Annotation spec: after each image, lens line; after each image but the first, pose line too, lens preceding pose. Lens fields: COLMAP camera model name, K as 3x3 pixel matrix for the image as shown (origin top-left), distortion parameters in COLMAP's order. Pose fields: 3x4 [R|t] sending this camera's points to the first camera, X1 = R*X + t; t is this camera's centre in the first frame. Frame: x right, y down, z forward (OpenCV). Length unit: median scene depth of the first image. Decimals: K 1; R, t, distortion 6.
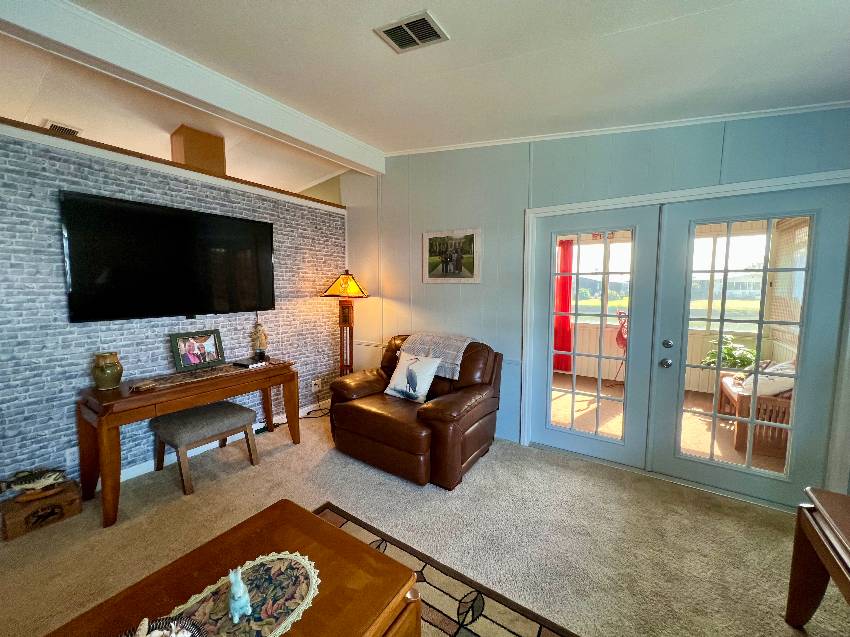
lens RADIAL K [[342.5, 0, 423.6], [0, 342.5, 317.2], [0, 0, 1]] dist [-0.000507, 0.000079]
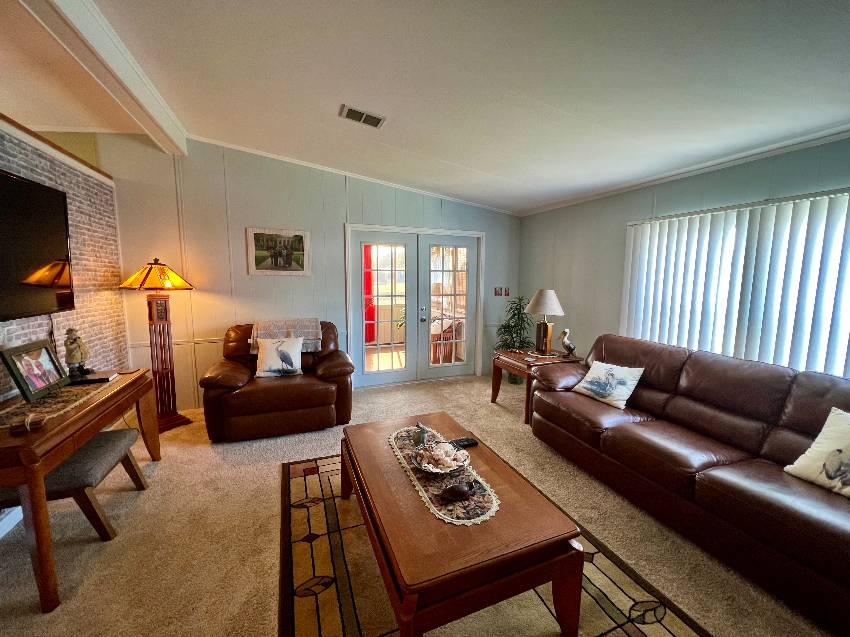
lens RADIAL K [[342.5, 0, 423.6], [0, 342.5, 317.2], [0, 0, 1]] dist [-0.000507, 0.000079]
pose [[0.564752, -0.094352, 0.819849, -0.631743], [0.067552, 0.995394, 0.068021, -0.004665], [-0.822491, 0.016968, 0.568525, -0.051321]]
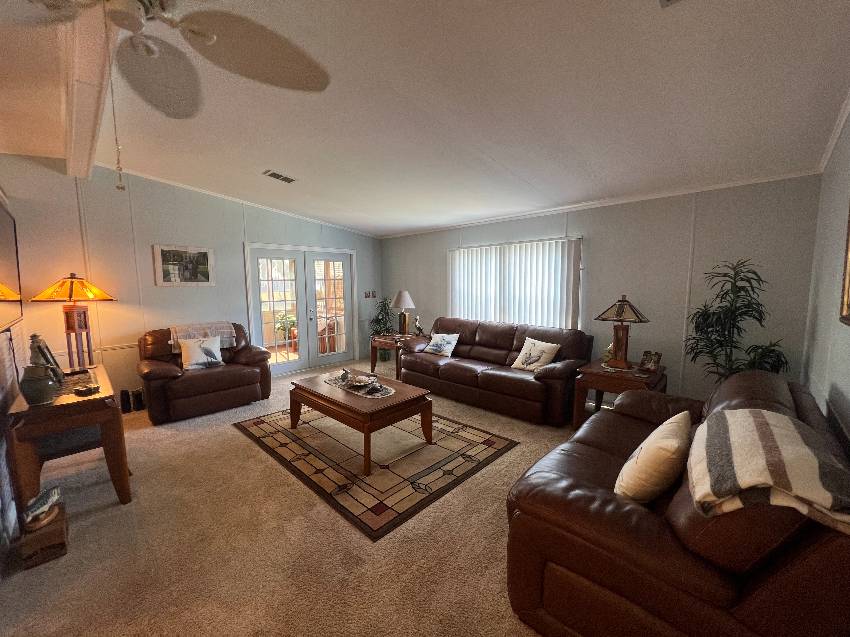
lens RADIAL K [[342.5, 0, 423.6], [0, 342.5, 317.2], [0, 0, 1]] dist [-0.000507, 0.000079]
pose [[0.172709, -0.102086, 0.979668, -1.124688], [0.100683, 0.991234, 0.085541, 0.000127], [-0.979814, 0.083862, 0.181473, -0.140475]]
